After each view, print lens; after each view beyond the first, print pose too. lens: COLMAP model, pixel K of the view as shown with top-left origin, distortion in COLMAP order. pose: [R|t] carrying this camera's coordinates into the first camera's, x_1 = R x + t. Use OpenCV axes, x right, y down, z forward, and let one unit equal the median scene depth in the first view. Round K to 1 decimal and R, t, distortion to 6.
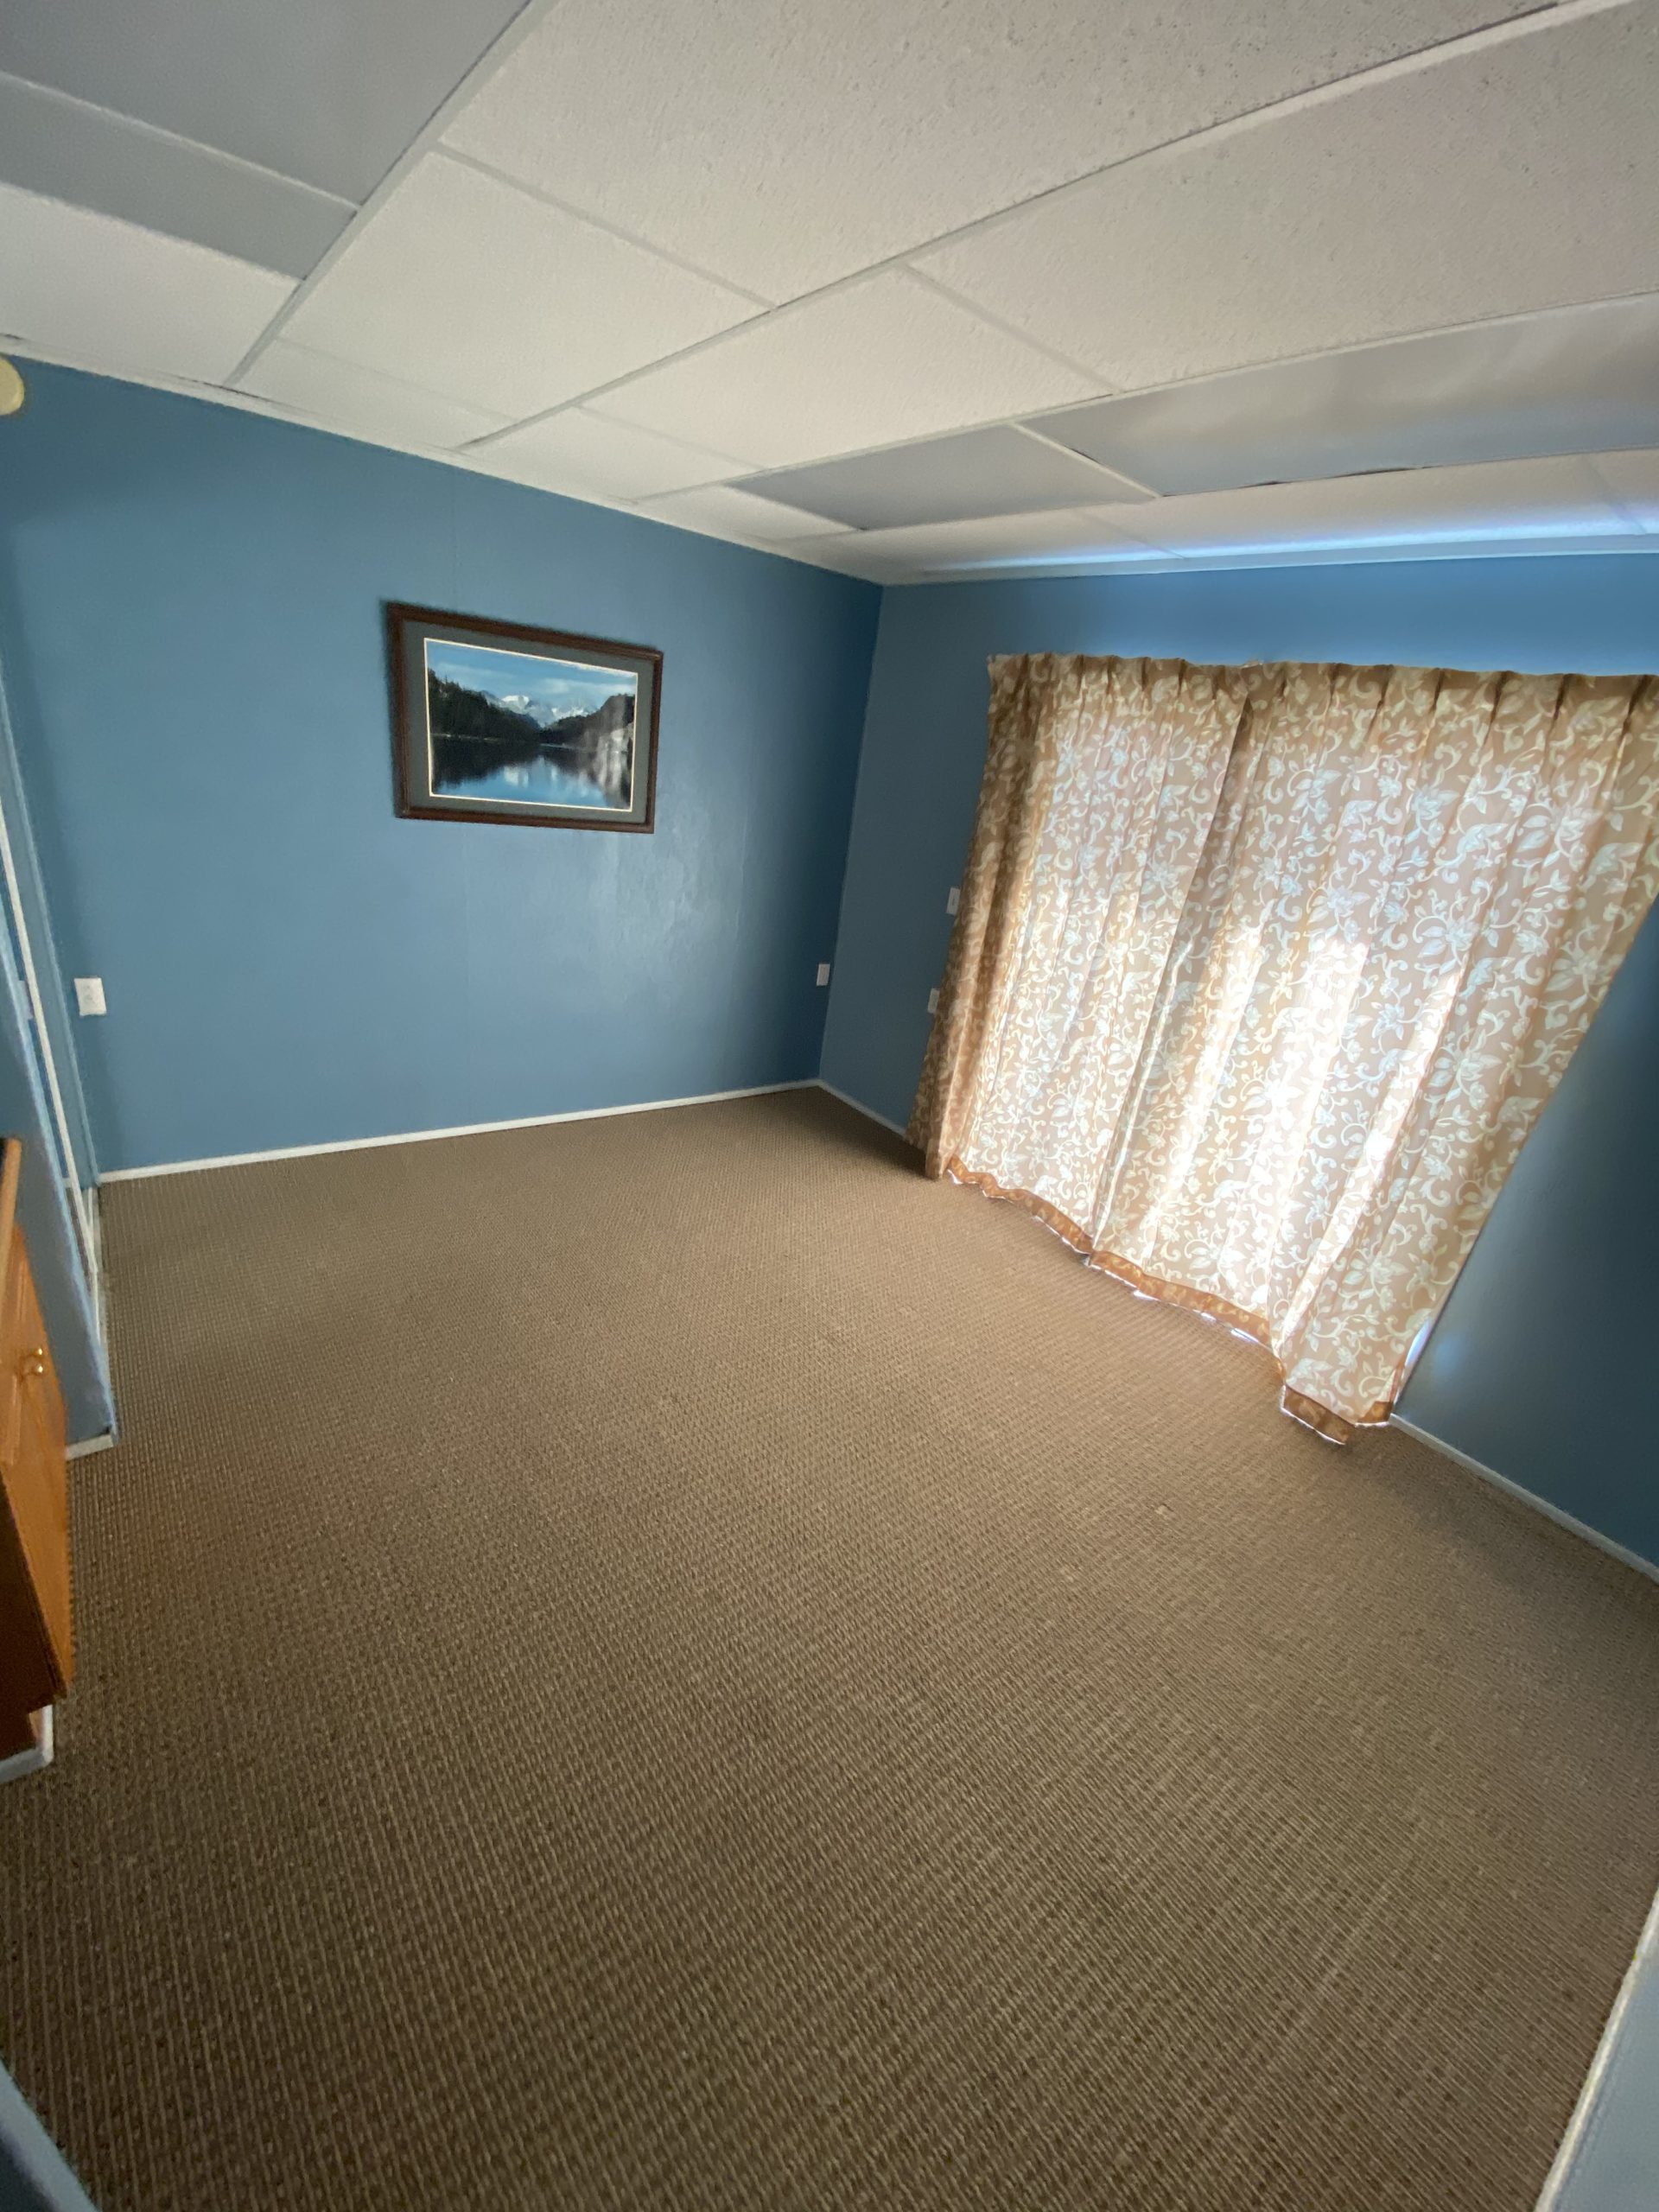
lens RADIAL K [[908.7, 0, 818.1], [0, 908.7, 1093.4], [0, 0, 1]] dist [-0.005070, -0.010317]
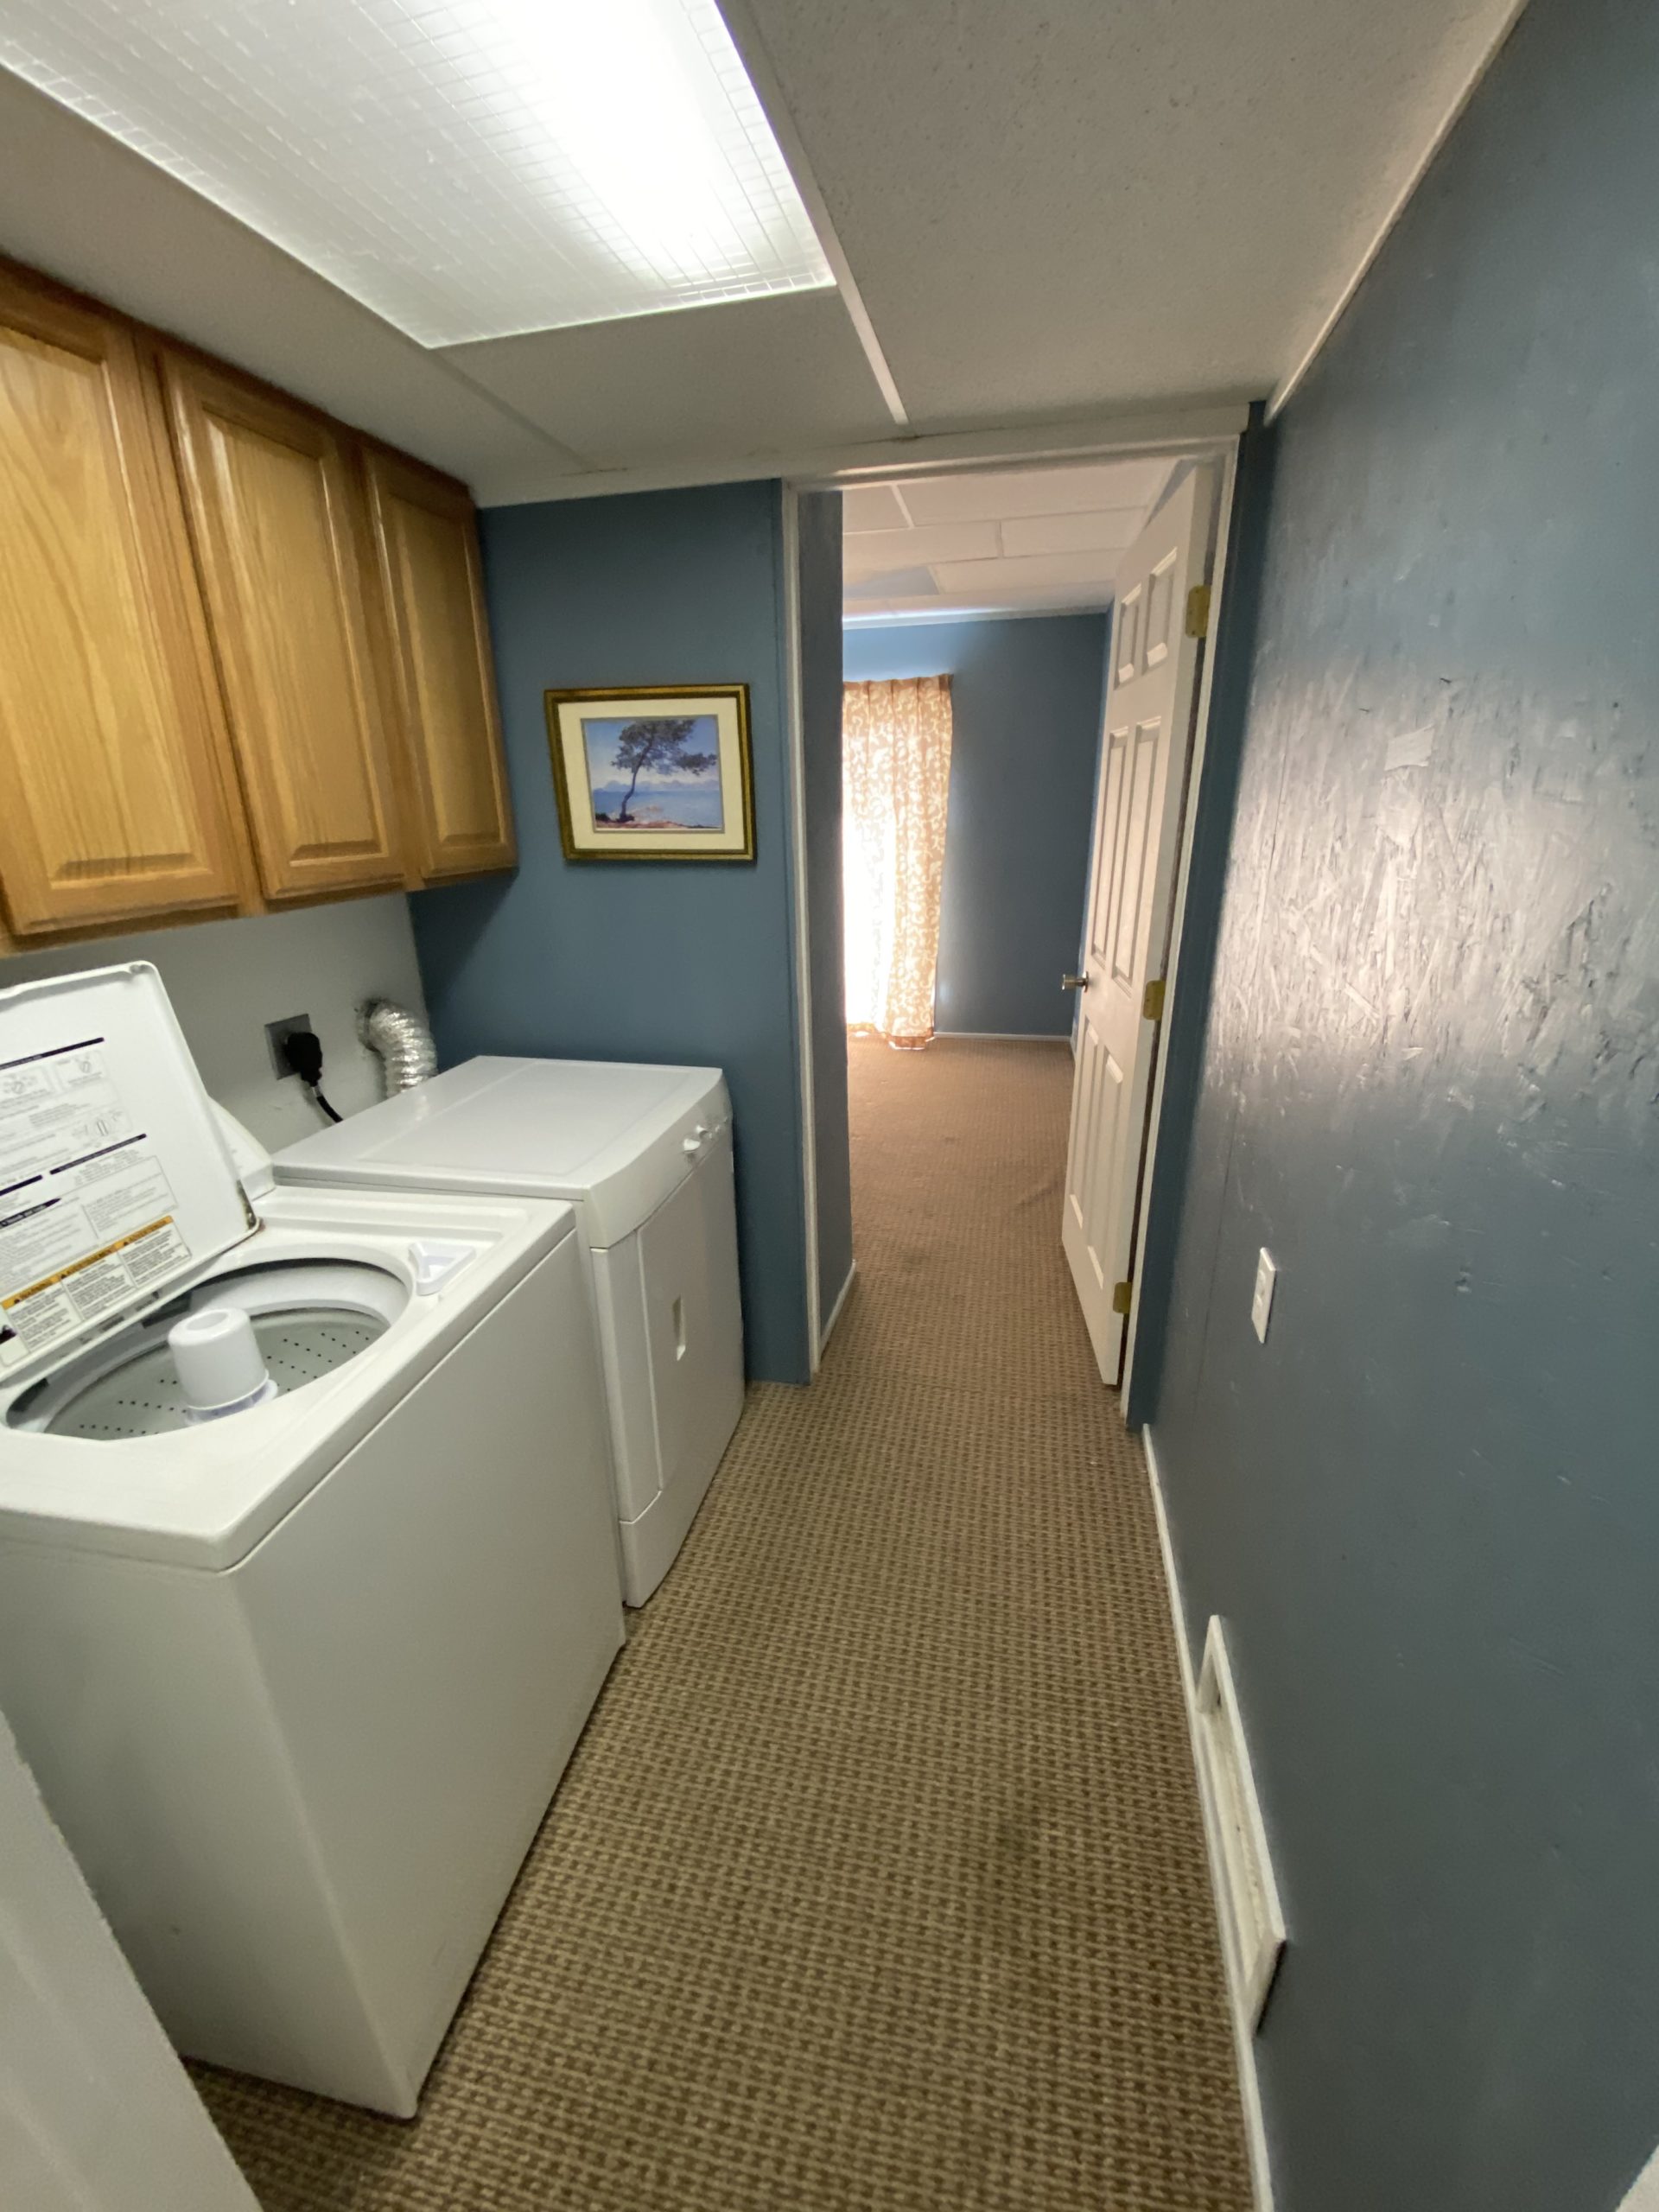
lens RADIAL K [[908.7, 0, 832.2], [0, 908.7, 1119.1], [0, 0, 1]] dist [-0.005070, -0.010317]
pose [[0.754750, -0.351761, 0.553730, -0.905137], [0.347730, 0.930267, 0.116993, 0.244305], [-0.556271, 0.104248, 0.824436, -0.678178]]
